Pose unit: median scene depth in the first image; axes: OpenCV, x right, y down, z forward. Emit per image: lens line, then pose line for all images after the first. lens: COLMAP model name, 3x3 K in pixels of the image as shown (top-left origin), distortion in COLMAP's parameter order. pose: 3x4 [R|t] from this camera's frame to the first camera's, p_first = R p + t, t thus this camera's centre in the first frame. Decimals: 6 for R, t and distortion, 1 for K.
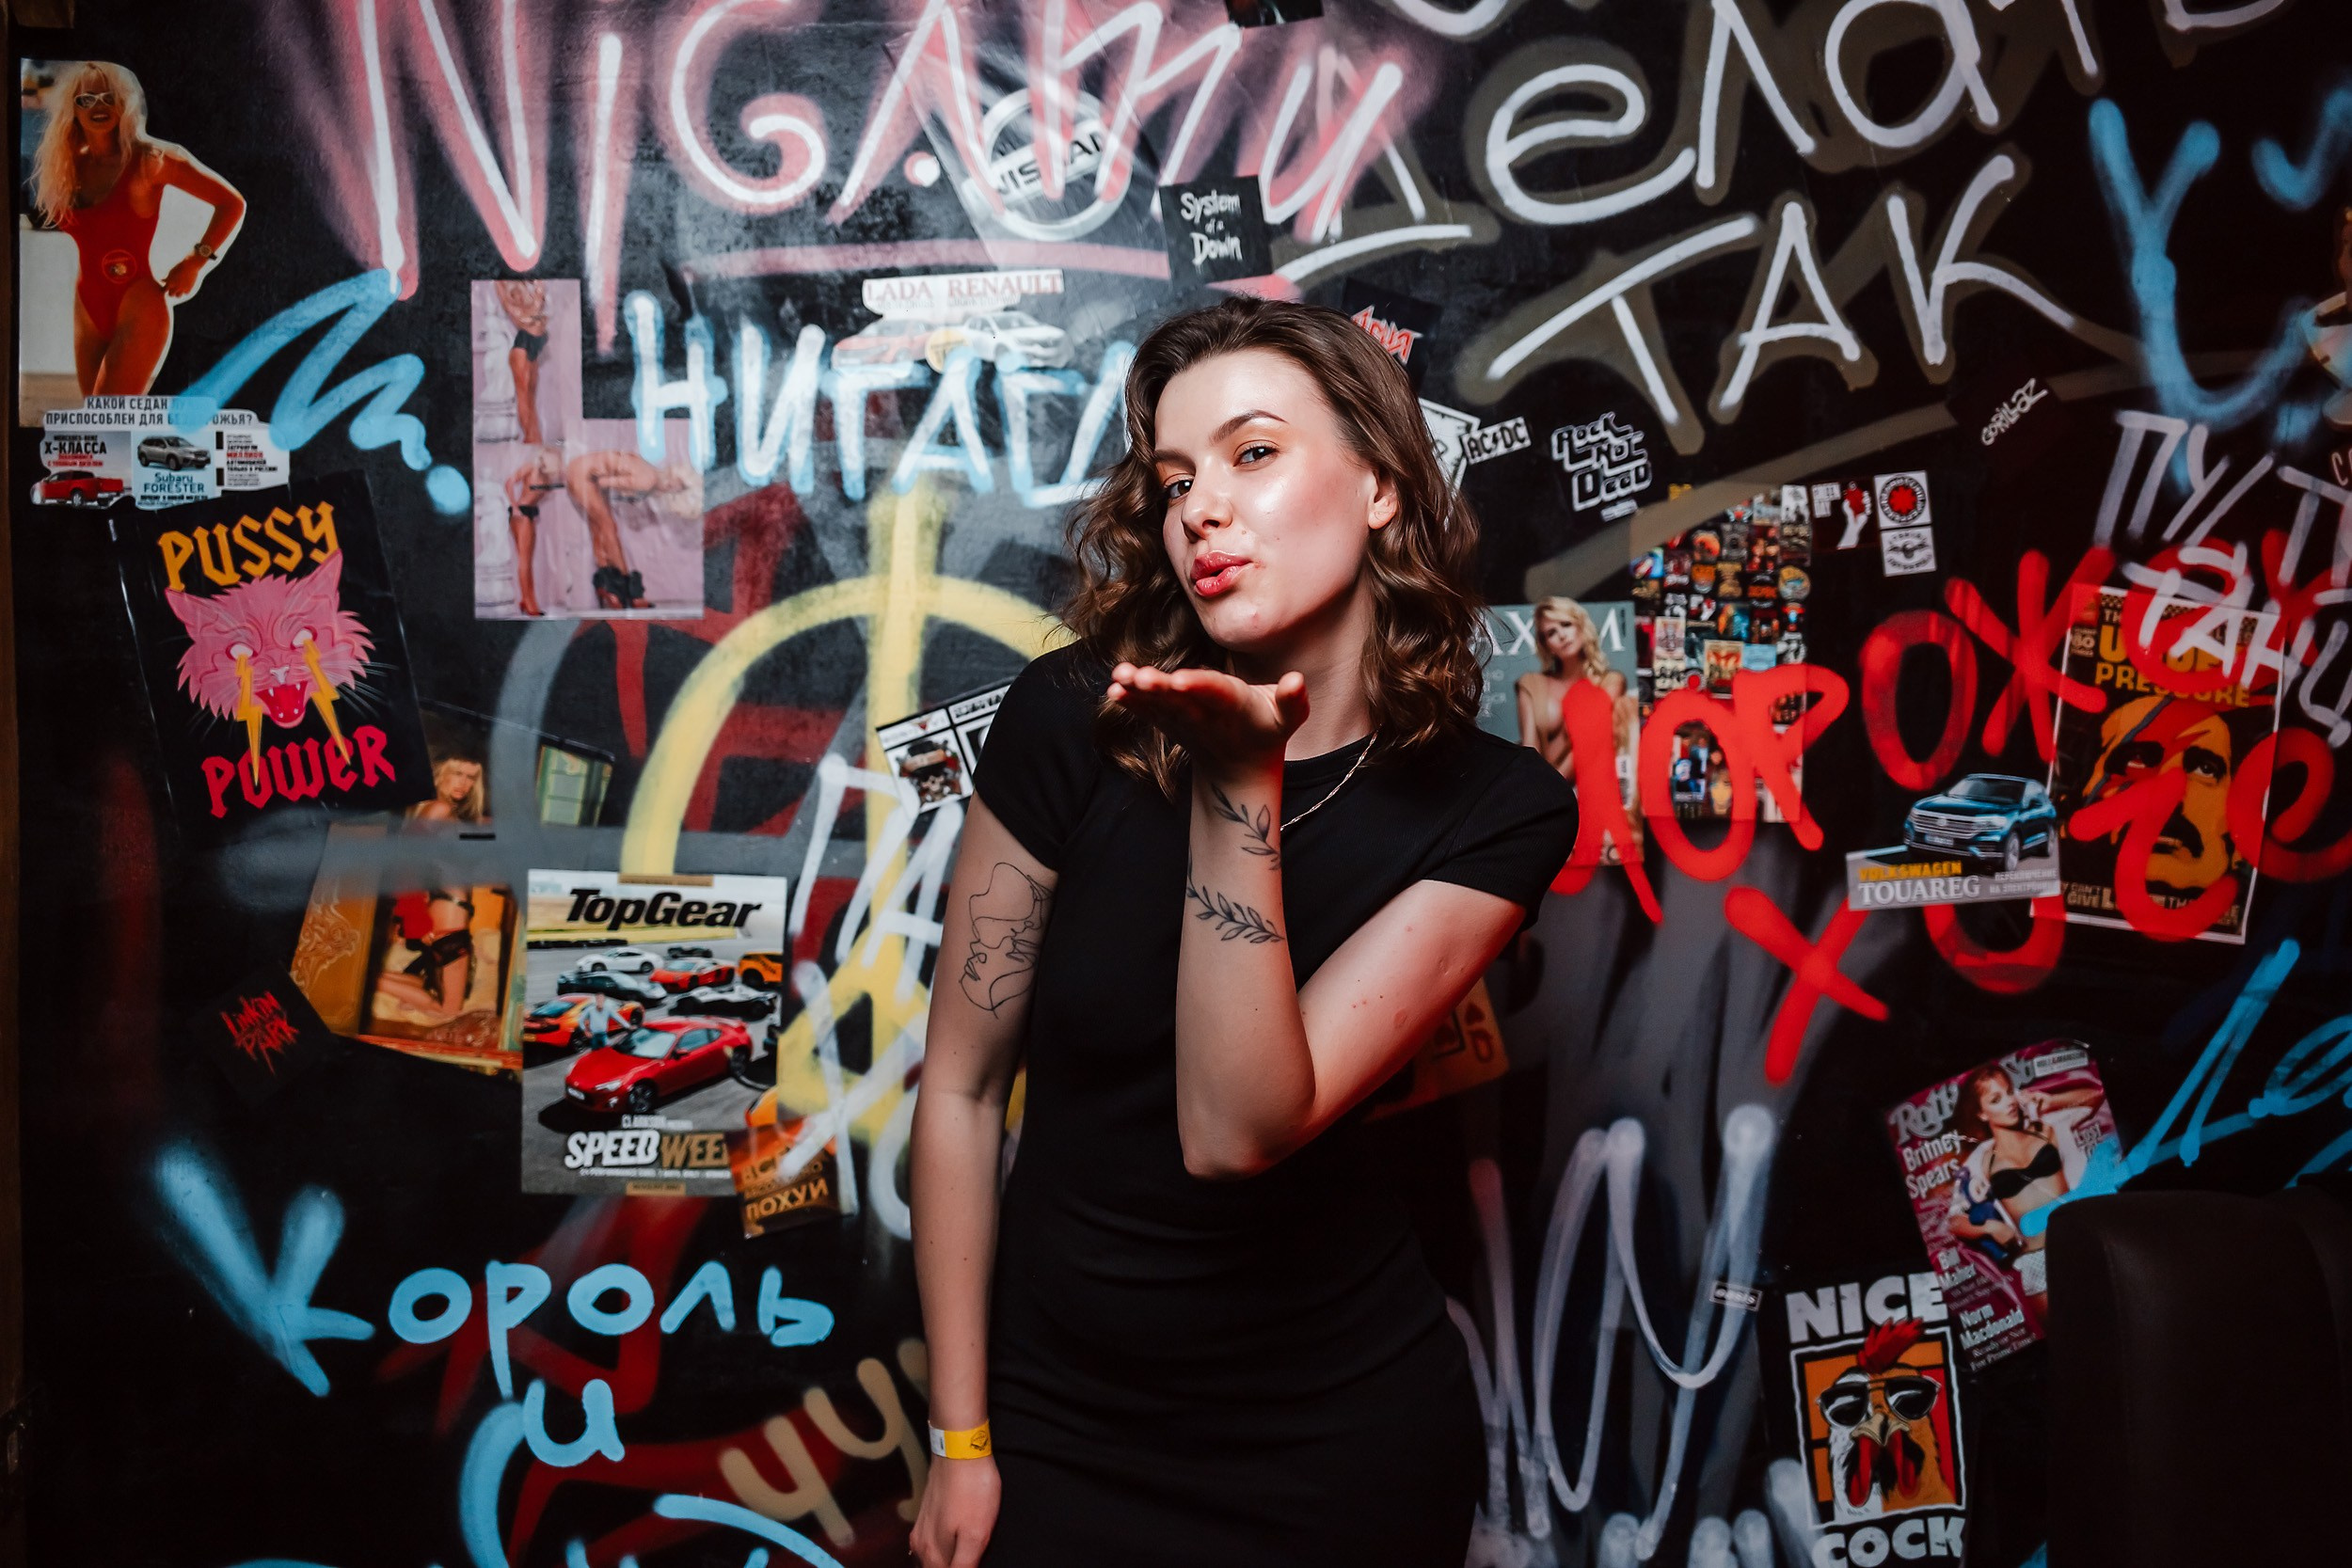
lens RADIAL K [[2296.8, 0, 1167.5], [0, 2296.8, 779.1], [0, 0, 1]] dist [-0.040300, 0.000000]
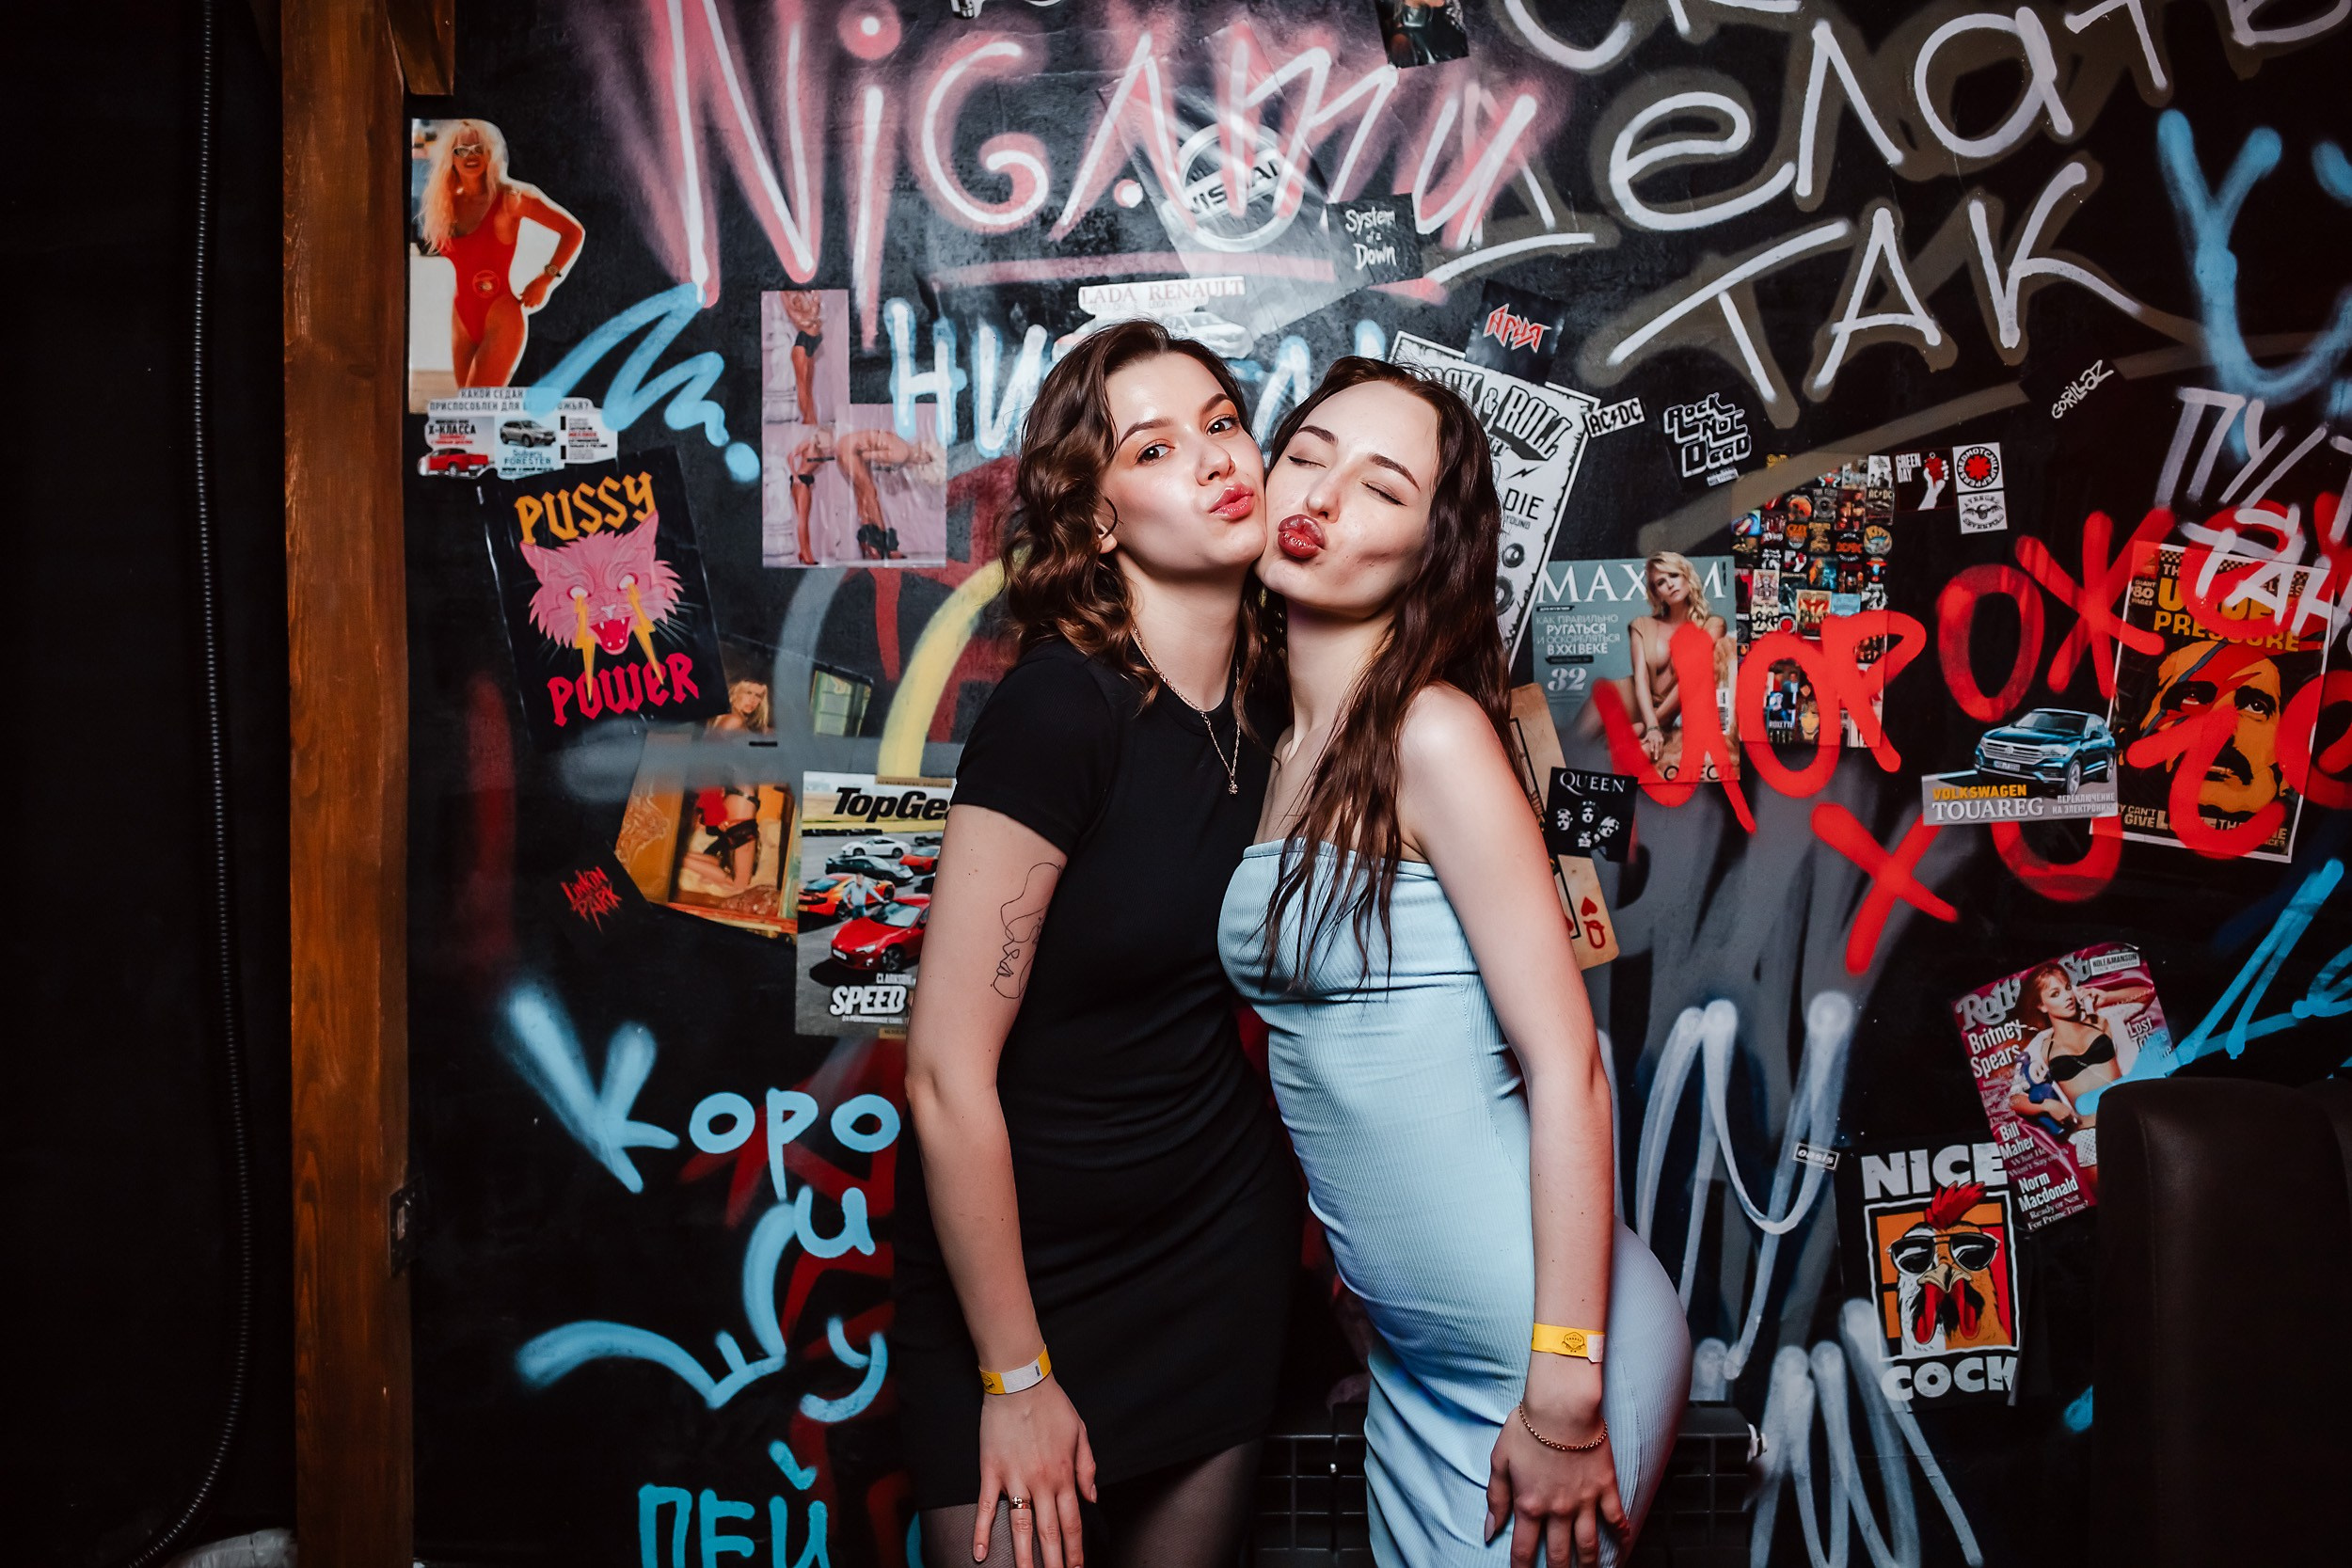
lens RADIAL K [[2296.8, 0, 1164.7], [0, 2296.8, 784.4], [0, 0, 1]] dist [-0.040300, 0.000000]
pose [[0.992518, 0.013852, -0.121312, 0.060808], [-0.011453, 0.999725, 0.020449, 0.018275], [0.121562, -0.018907, 0.992404, -0.192632]]
